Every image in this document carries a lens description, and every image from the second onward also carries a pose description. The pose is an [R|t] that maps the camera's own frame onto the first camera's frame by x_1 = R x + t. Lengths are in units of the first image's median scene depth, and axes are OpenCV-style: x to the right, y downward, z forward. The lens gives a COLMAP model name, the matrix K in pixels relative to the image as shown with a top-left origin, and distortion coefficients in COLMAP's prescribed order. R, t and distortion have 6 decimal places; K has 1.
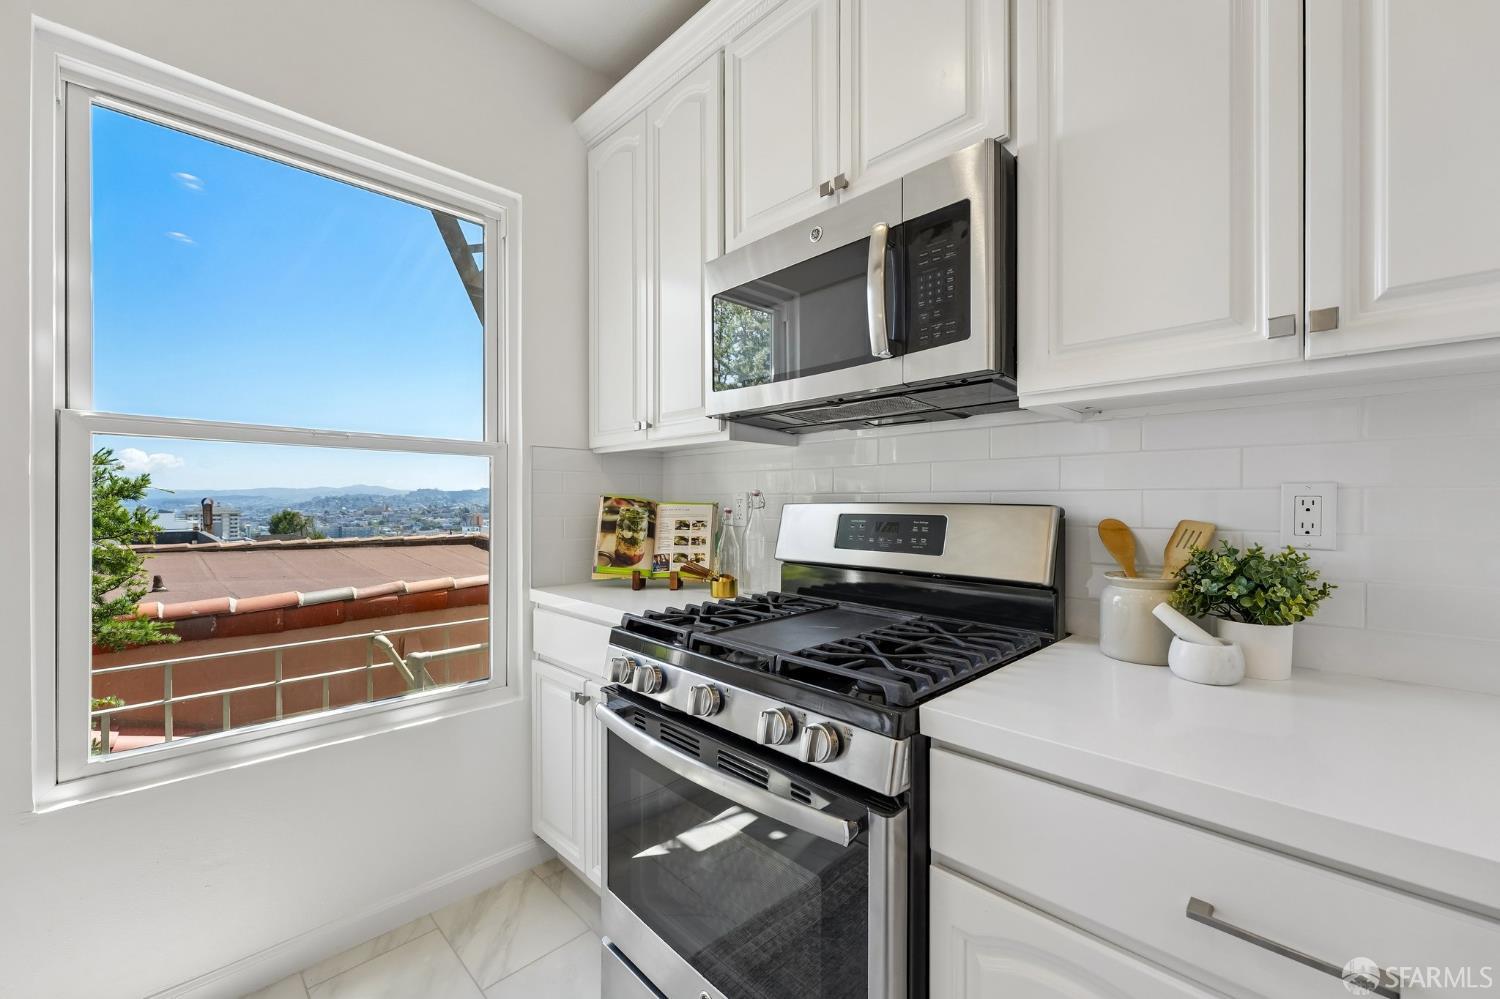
lens RADIAL K [[598.4, 0, 752.6], [0, 598.4, 506.3], [0, 0, 1]] dist [-0.001065, 0.000026]
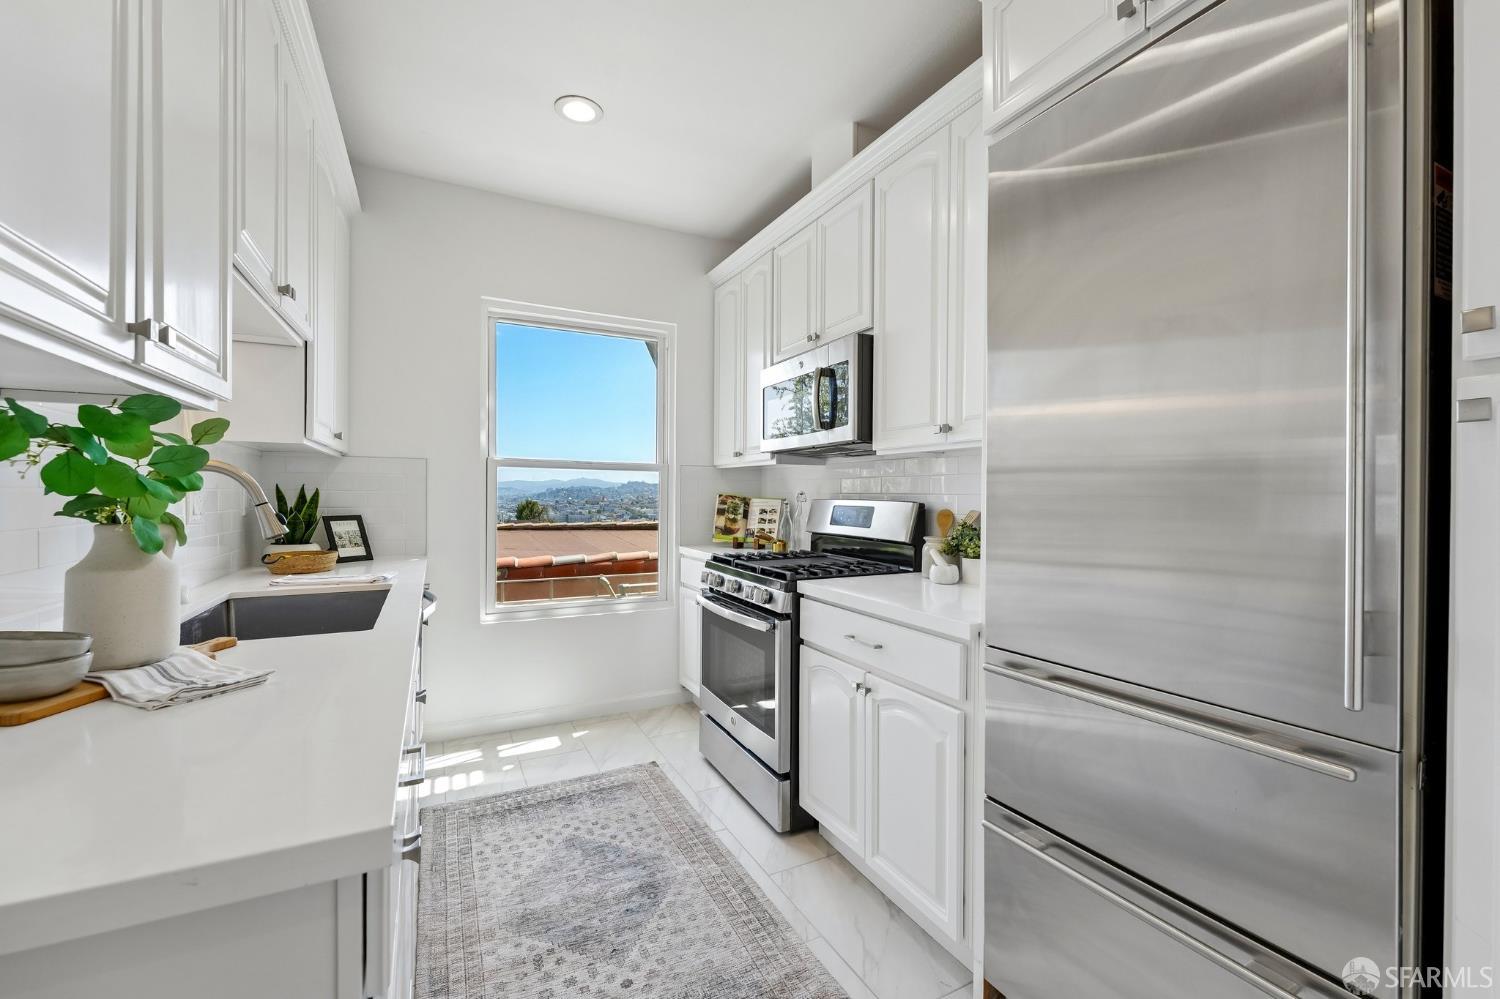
lens RADIAL K [[598.4, 0, 762.1], [0, 598.4, 503.4], [0, 0, 1]] dist [-0.001065, 0.000026]
pose [[0.958437, 0.011696, -0.285066, 0.372016], [-0.009904, 0.999921, 0.007728, -0.004802], [0.285134, -0.004583, 0.958477, -0.636114]]
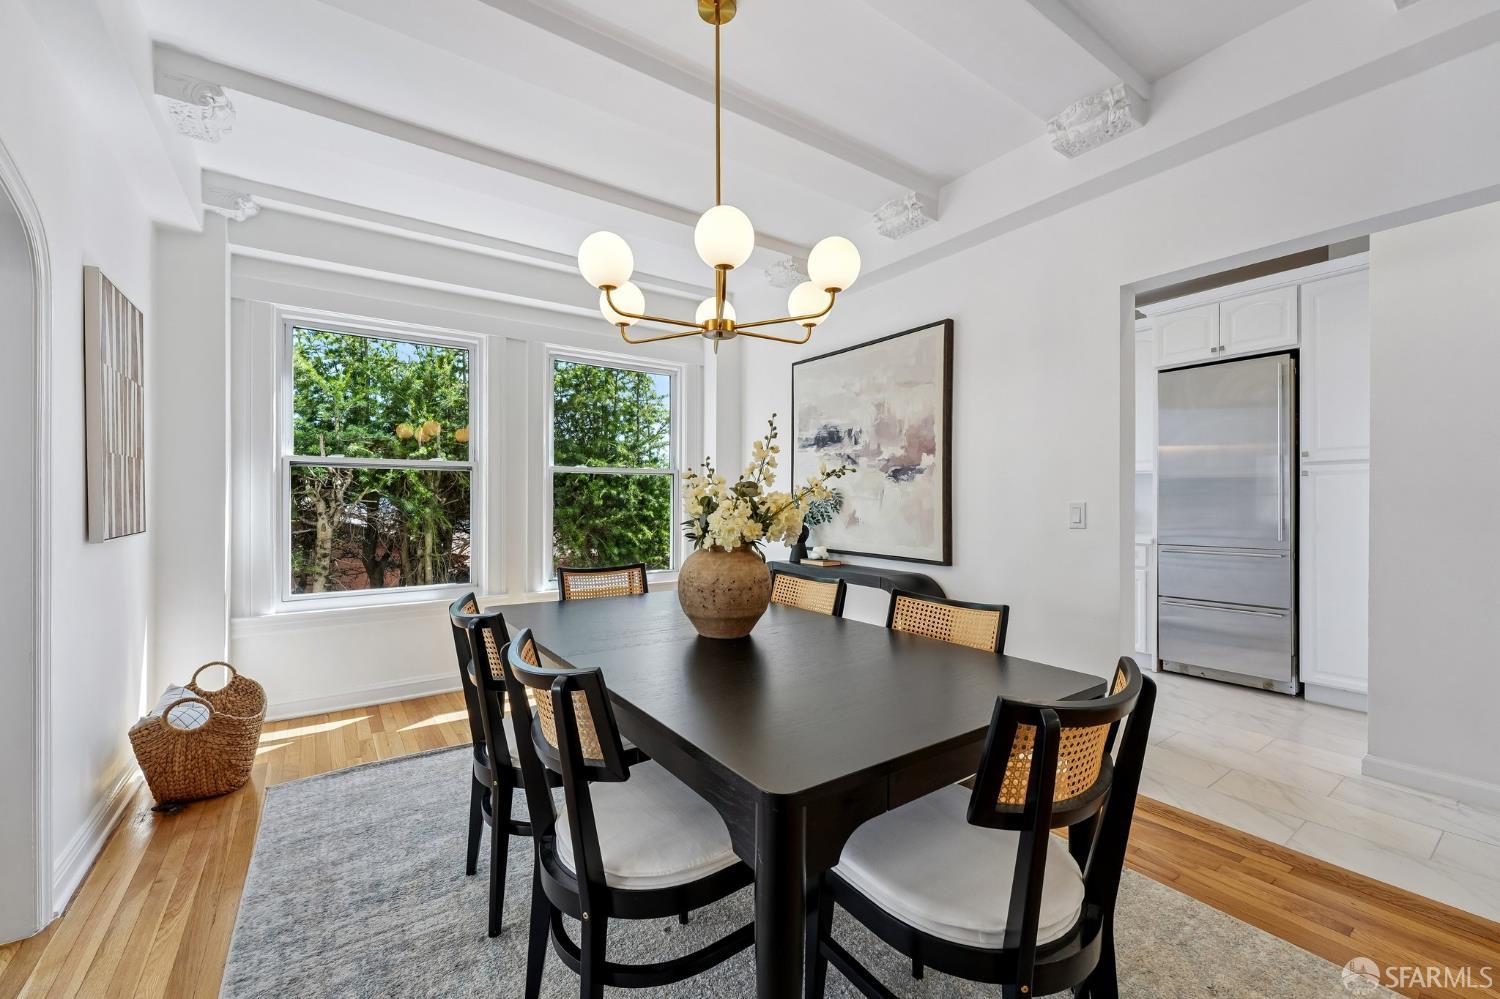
lens RADIAL K [[598.4, 0, 751.4], [0, 598.4, 500.8], [0, 0, 1]] dist [-0.001065, 0.000026]
pose [[0.983626, 0.002250, -0.180206, -0.603635], [-0.003295, 0.999979, -0.005502, 0.032880], [0.180190, 0.006006, 0.983614, -2.192115]]
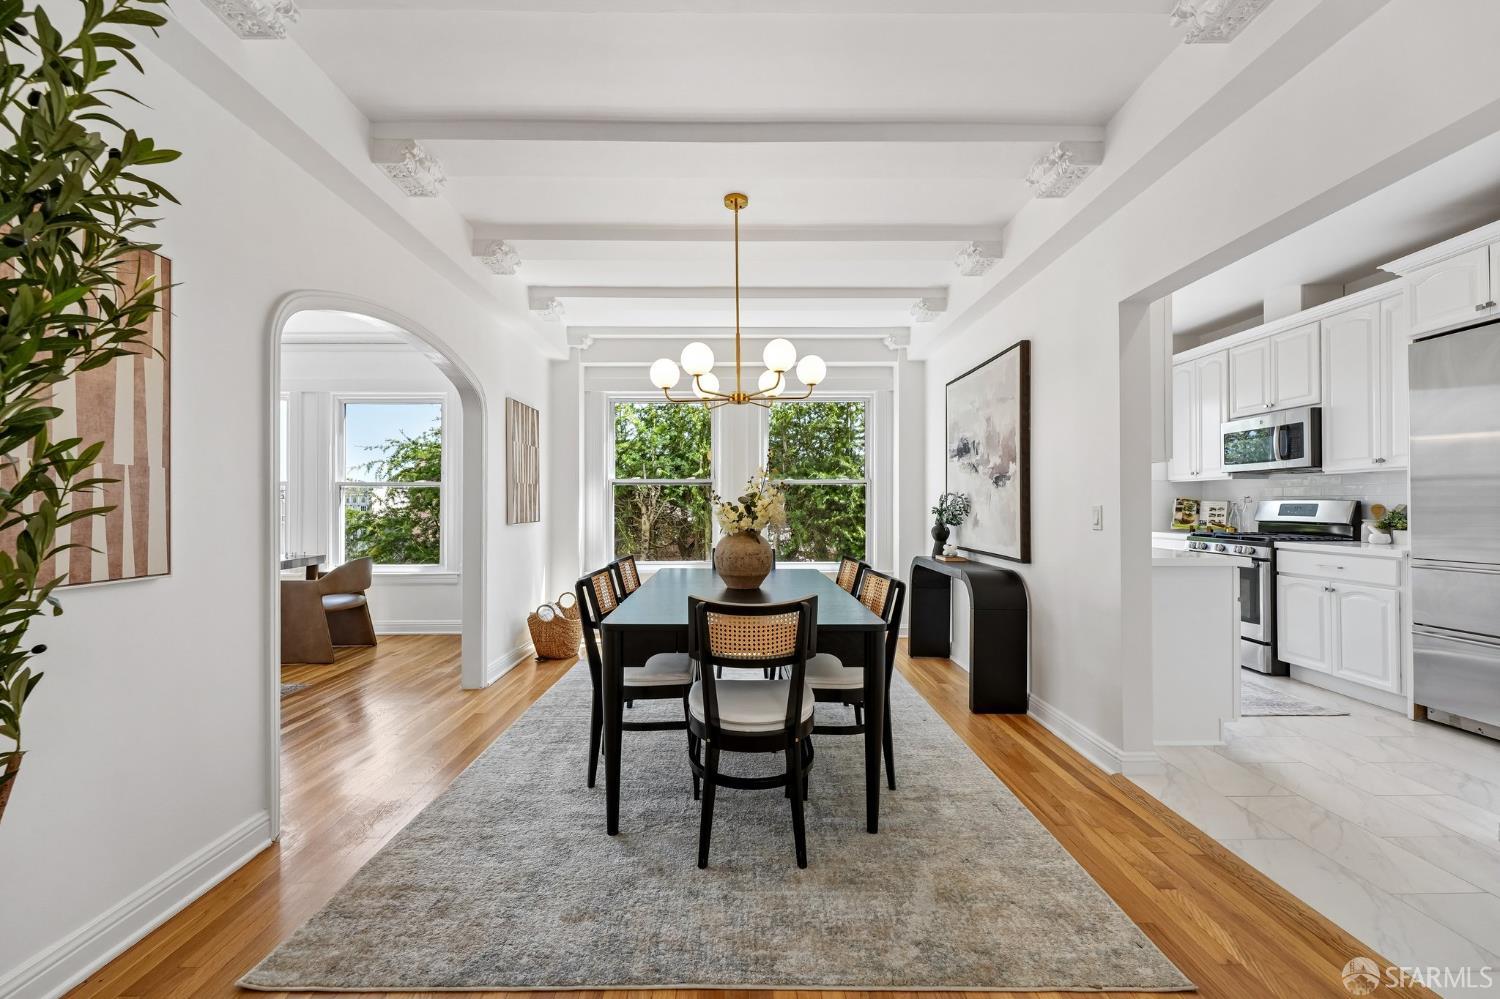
lens RADIAL K [[598.4, 0, 755.5], [0, 598.4, 500.1], [0, 0, 1]] dist [-0.001065, 0.000026]
pose [[0.719825, -0.006349, -0.694127, 0.268345], [-0.004294, 0.999898, -0.013599, 0.036961], [0.694142, 0.012770, 0.719724, -2.345402]]
